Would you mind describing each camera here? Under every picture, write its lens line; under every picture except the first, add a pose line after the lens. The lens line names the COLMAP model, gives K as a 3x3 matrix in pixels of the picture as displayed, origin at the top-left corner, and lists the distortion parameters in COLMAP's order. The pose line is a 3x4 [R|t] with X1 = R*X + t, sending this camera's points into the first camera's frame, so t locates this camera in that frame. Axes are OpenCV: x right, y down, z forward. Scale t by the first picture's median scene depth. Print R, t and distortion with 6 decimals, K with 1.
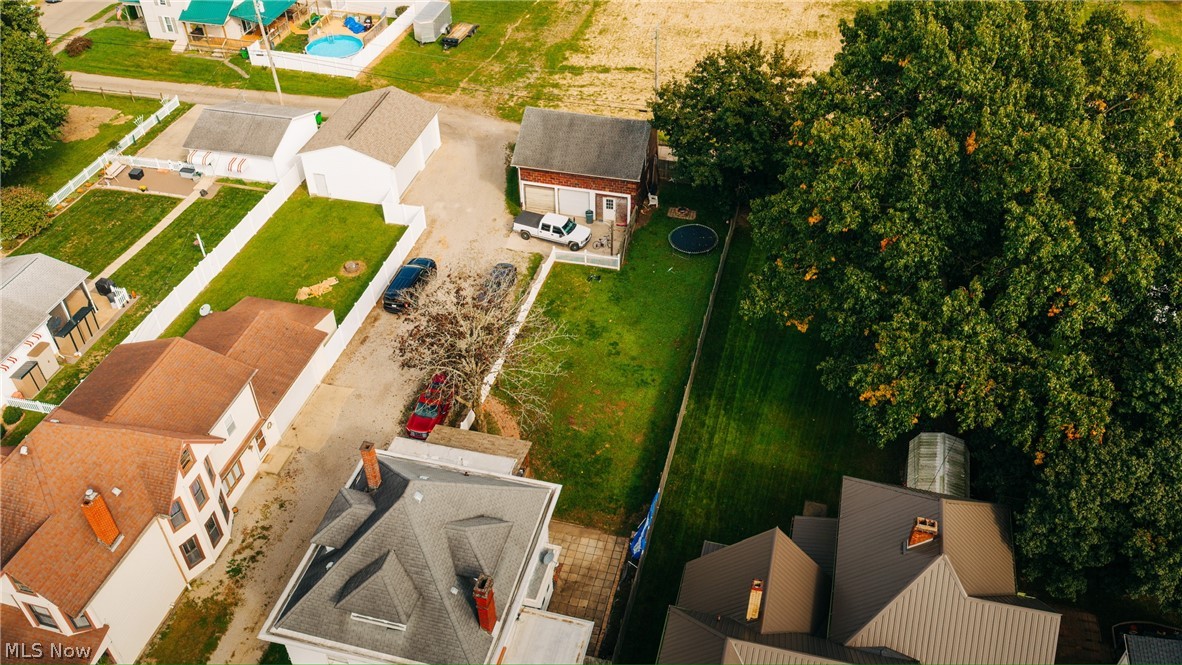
lens RADIAL K [[980.8, 0, 591.0], [0, 980.8, 332.5], [0, 0, 1]] dist [0.002328, -0.009318]
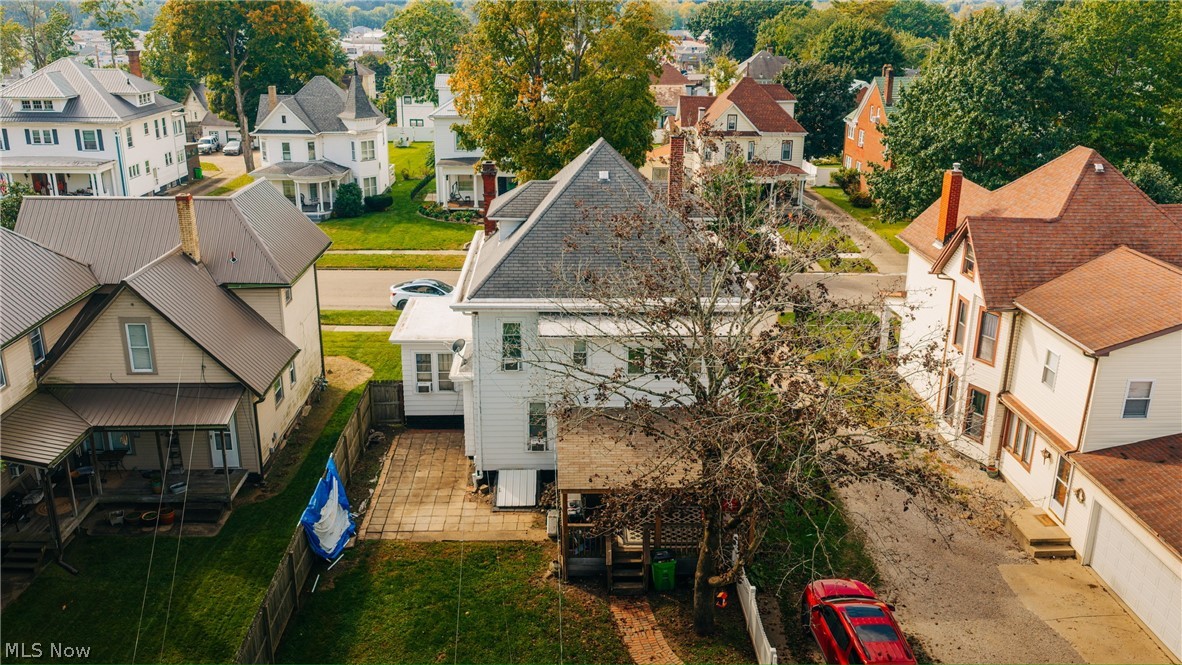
lens RADIAL K [[980.8, 0, 591.0], [0, 980.8, 332.5], [0, 0, 1]] dist [0.002328, -0.009318]
pose [[-0.959423, 0.091601, -0.266677, 0.037785], [-0.181294, 0.523969, 0.832219, -0.264833], [0.215963, 0.846797, -0.486101, 0.898518]]
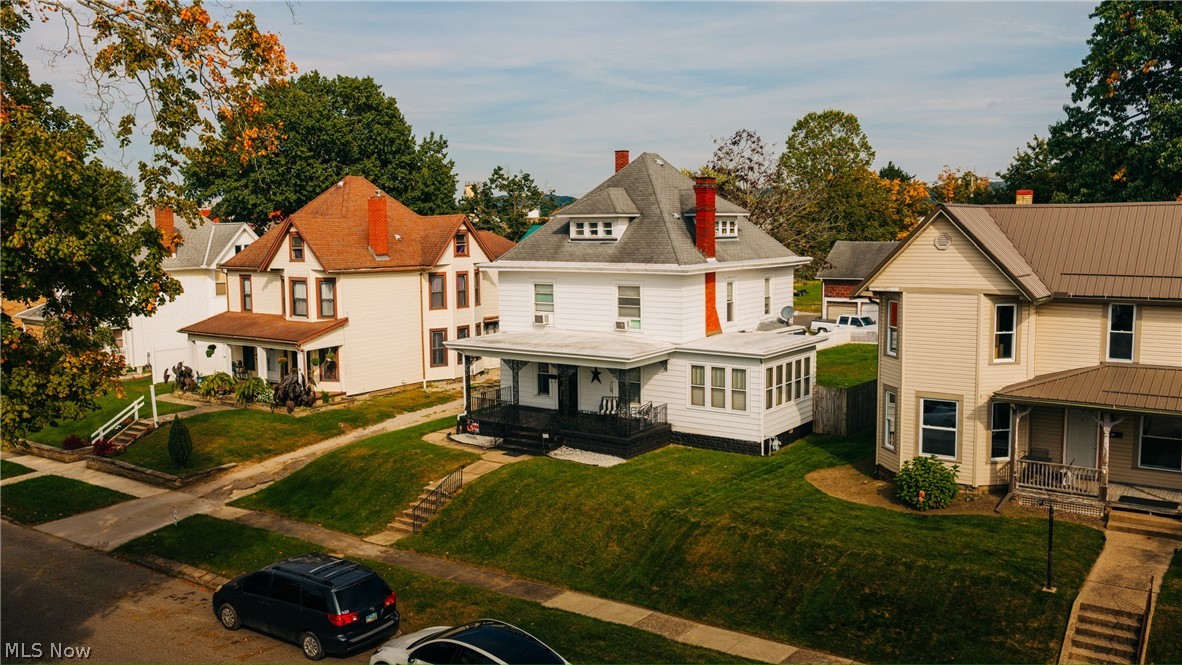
lens RADIAL K [[980.1, 0, 593.8], [0, 980.1, 337.9], [0, 0, 1]] dist [0.007039, -0.001232]
pose [[0.934653, 0.041954, -0.353078, 0.071315], [-0.229582, 0.829476, -0.509177, 0.489733], [0.271508, 0.556964, 0.784904, 0.170891]]
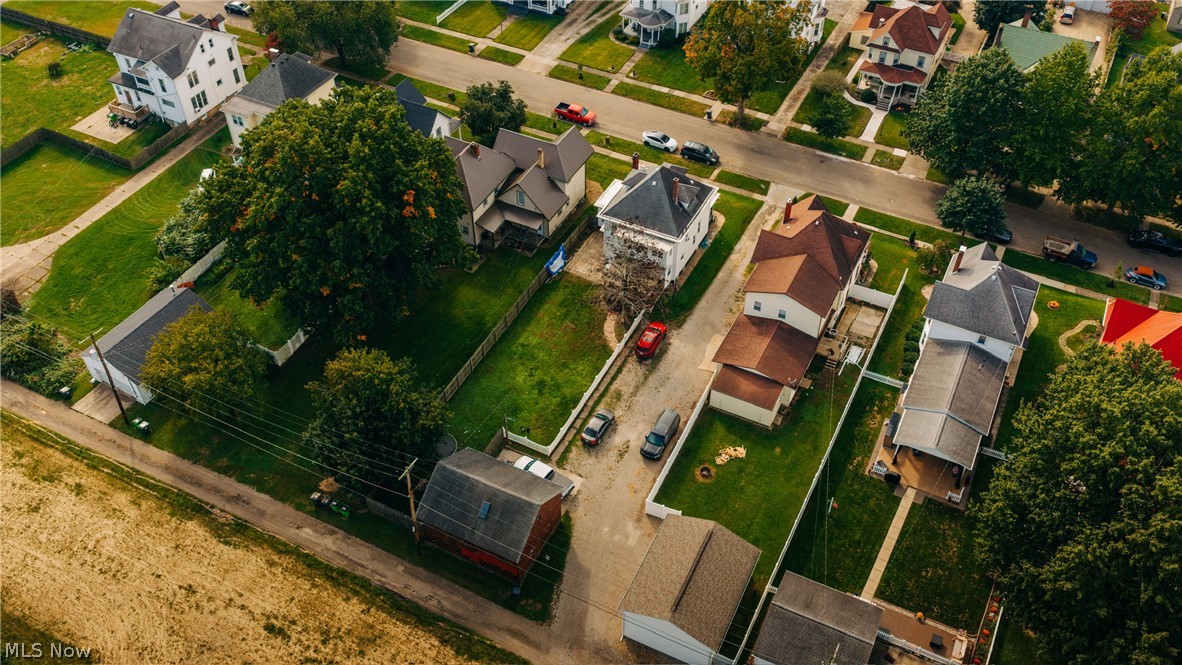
lens RADIAL K [[980.8, 0, 591.0], [0, 980.8, 332.5], [0, 0, 1]] dist [0.002328, -0.009318]
pose [[-0.975490, -0.143976, 0.166402, -0.290736], [0.153637, 0.095720, 0.983480, -1.377469], [-0.157526, 0.984941, -0.071254, 0.949793]]
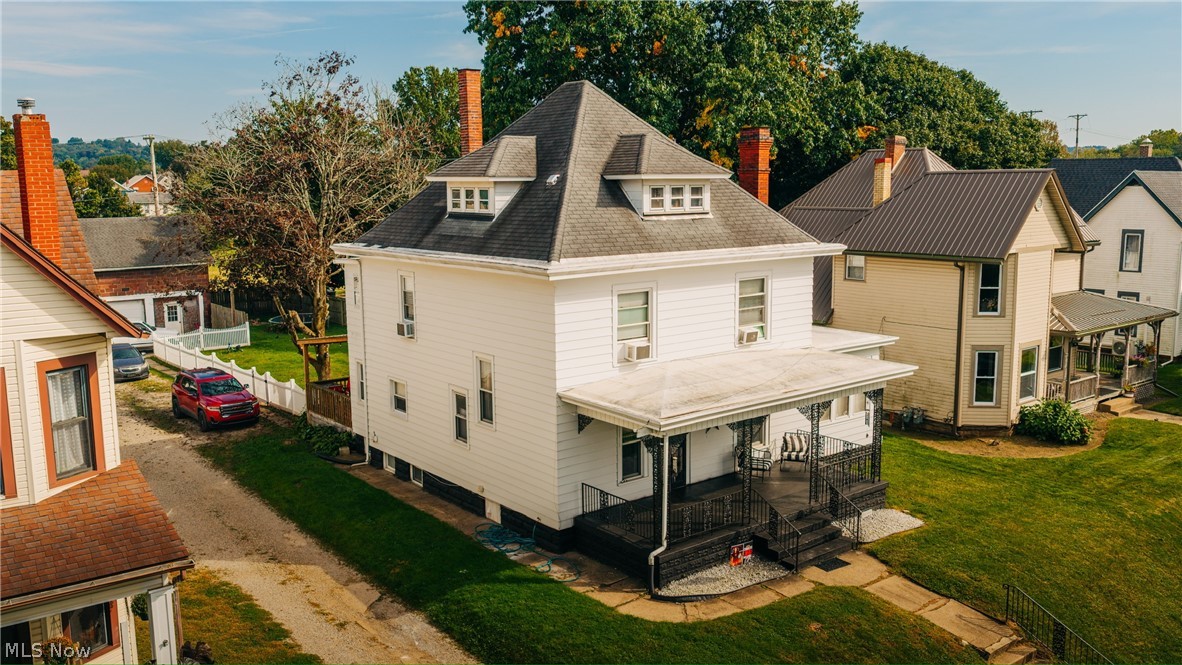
lens RADIAL K [[980.8, 0, 591.0], [0, 980.8, 332.5], [0, 0, 1]] dist [0.002328, -0.009318]
pose [[0.600753, -0.116465, 0.790905, -0.421034], [0.518896, 0.809413, -0.274951, 0.280857], [-0.608147, 0.575575, 0.546691, 0.420559]]
